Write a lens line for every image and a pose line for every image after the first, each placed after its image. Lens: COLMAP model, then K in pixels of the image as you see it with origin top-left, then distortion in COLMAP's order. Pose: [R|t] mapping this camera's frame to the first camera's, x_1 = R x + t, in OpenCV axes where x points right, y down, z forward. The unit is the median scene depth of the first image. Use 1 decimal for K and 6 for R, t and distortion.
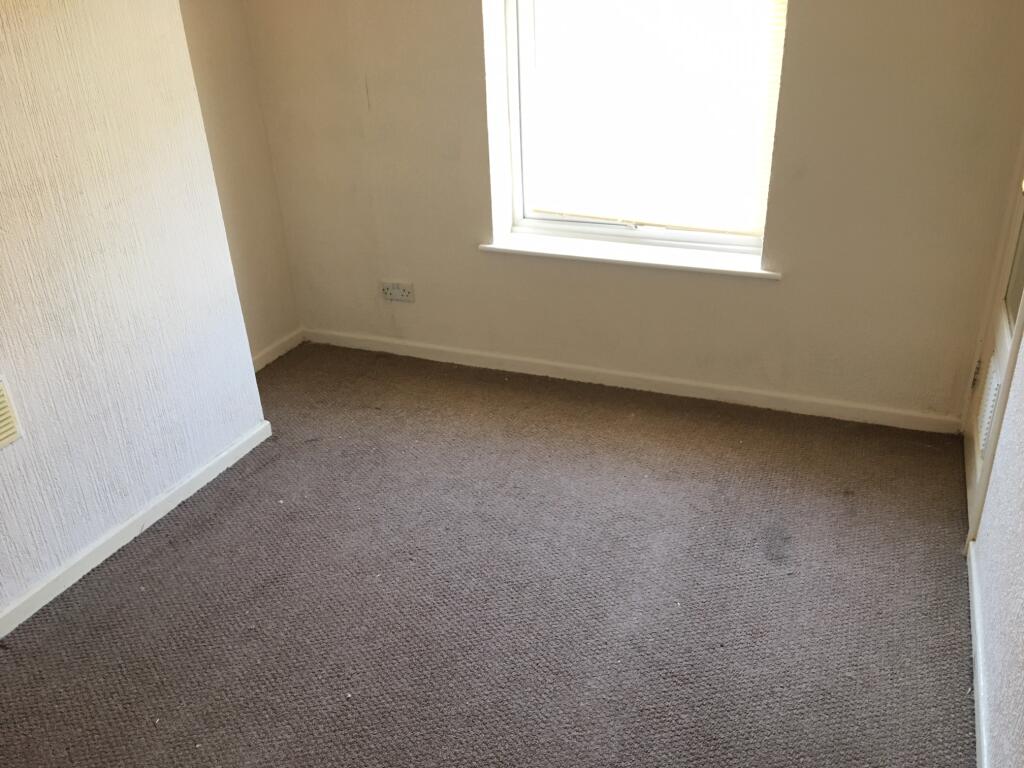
lens RADIAL K [[866.5, 0, 513.5], [0, 866.5, 379.7], [0, 0, 1]] dist [0.068177, -0.083710]
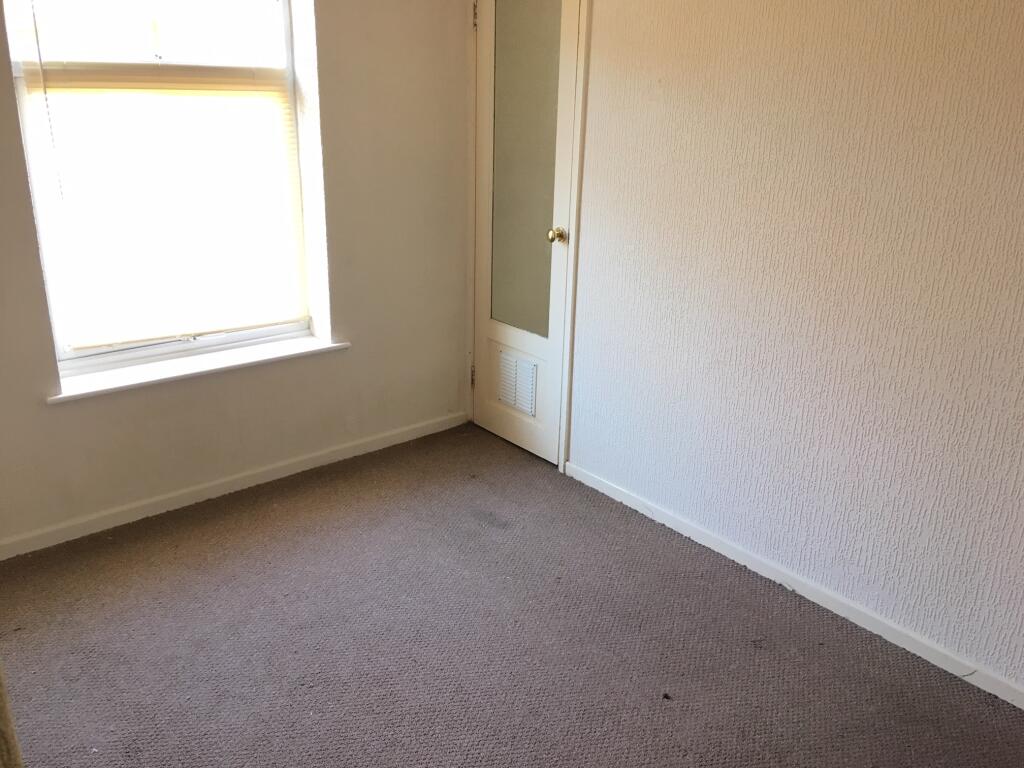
lens RADIAL K [[866.5, 0, 512.8], [0, 866.5, 385.7], [0, 0, 1]] dist [0.068177, -0.083710]
pose [[0.450275, -0.255024, 0.855696, -0.593113], [0.357739, 0.929590, 0.088801, -0.083598], [-0.818093, 0.266131, 0.509803, 0.190639]]
